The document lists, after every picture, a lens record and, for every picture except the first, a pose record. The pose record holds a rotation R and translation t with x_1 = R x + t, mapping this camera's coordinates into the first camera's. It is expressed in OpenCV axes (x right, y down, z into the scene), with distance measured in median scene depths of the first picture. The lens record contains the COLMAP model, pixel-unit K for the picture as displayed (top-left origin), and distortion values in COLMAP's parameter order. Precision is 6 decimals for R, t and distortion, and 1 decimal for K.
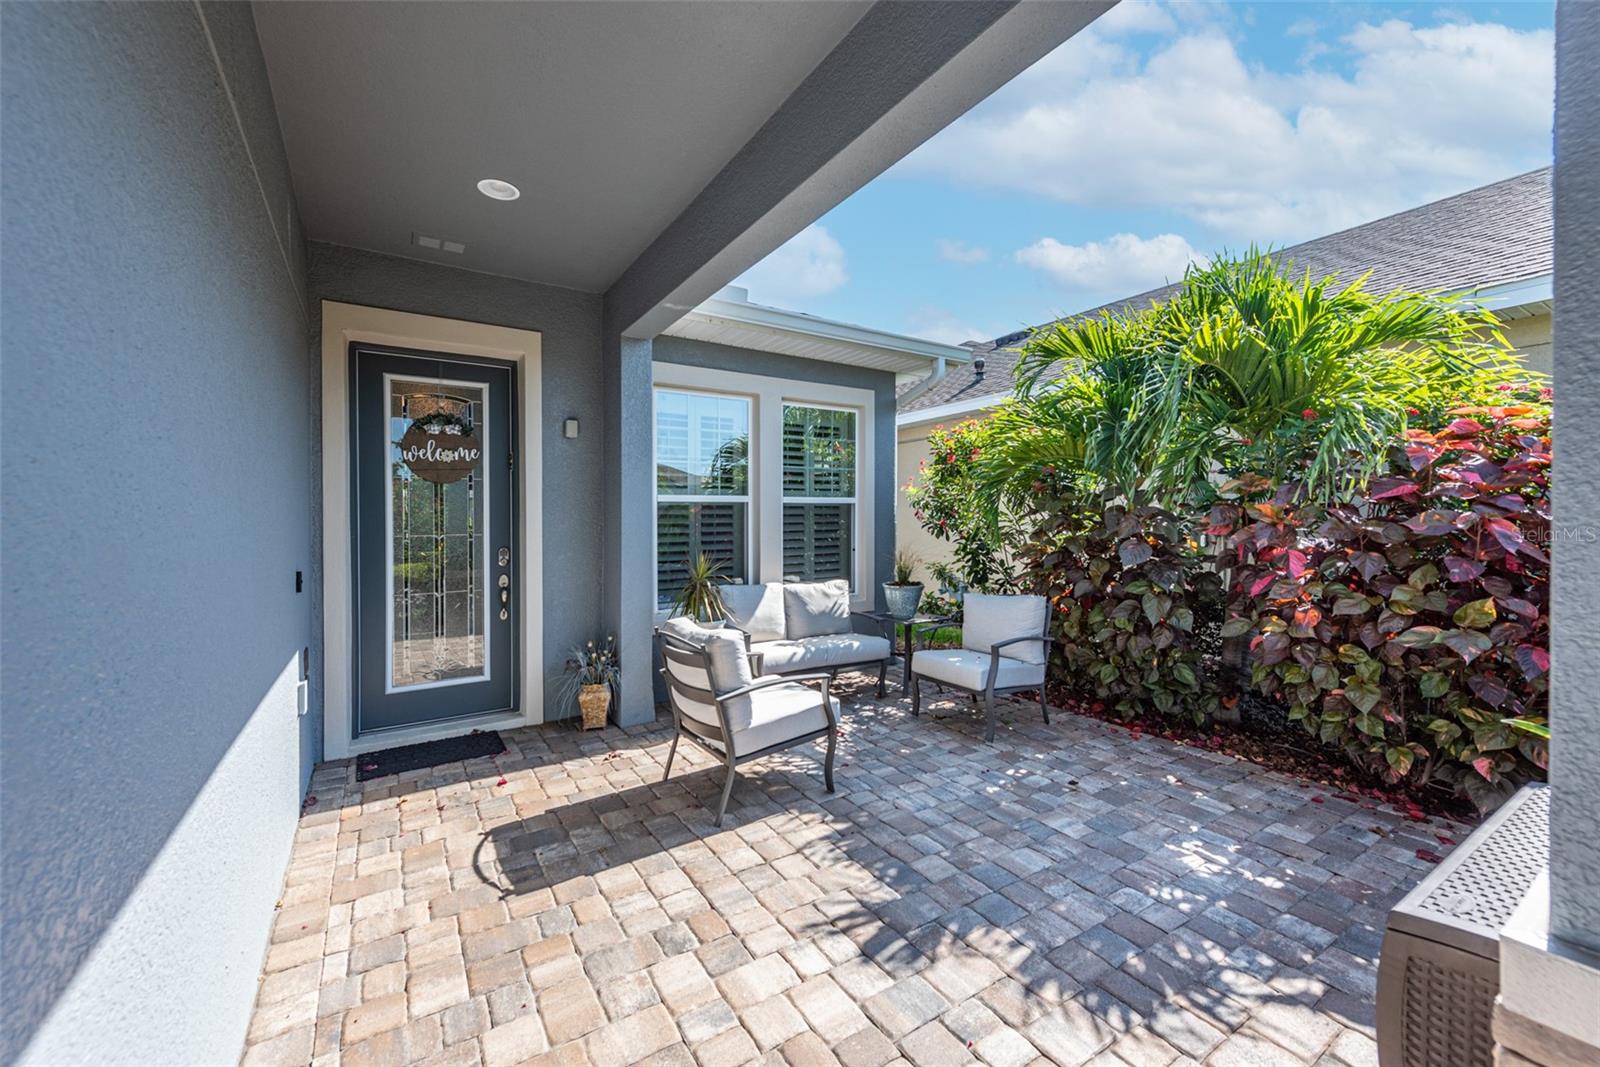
lens RADIAL K [[630.9, 0, 800.2], [0, 630.9, 523.2], [0, 0, 1]] dist [0.008808, -0.002297]
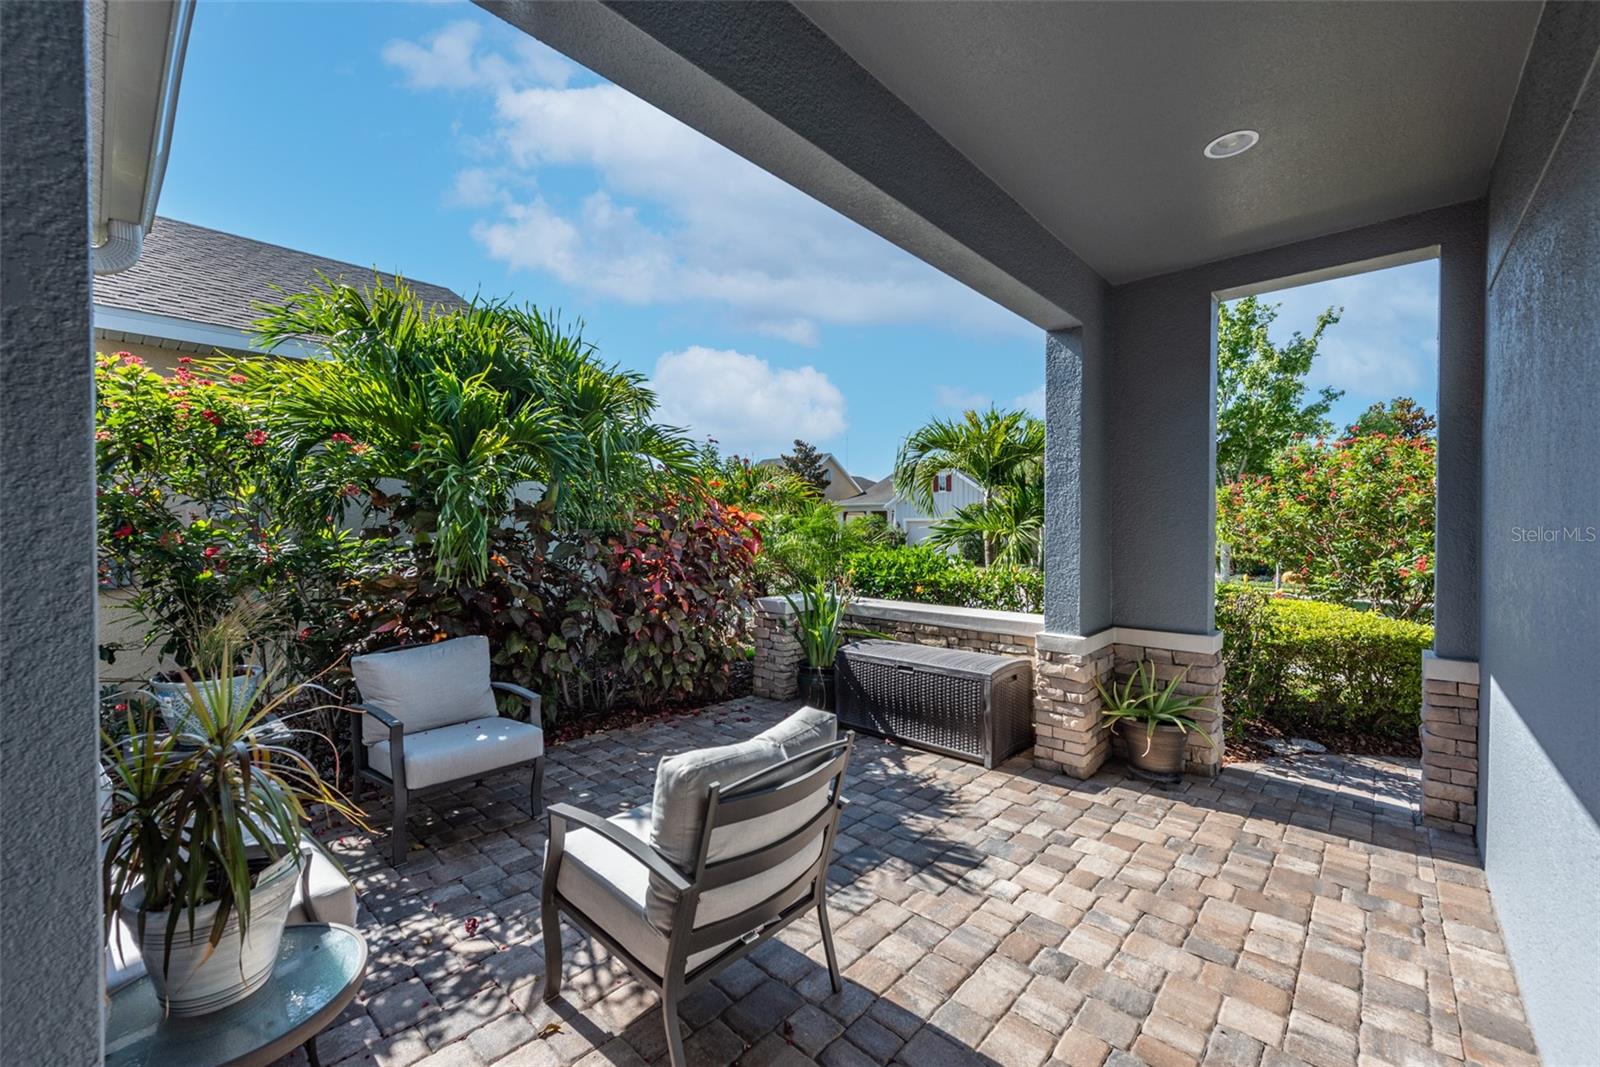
lens RADIAL K [[630.9, 0, 804.5], [0, 630.9, 537.4], [0, 0, 1]] dist [0.008808, -0.002297]
pose [[-0.242516, -0.003964, 0.970139, -1.052351], [0.009158, 0.999938, 0.006375, -0.022028], [-0.970104, 0.010431, -0.242465, 1.596108]]
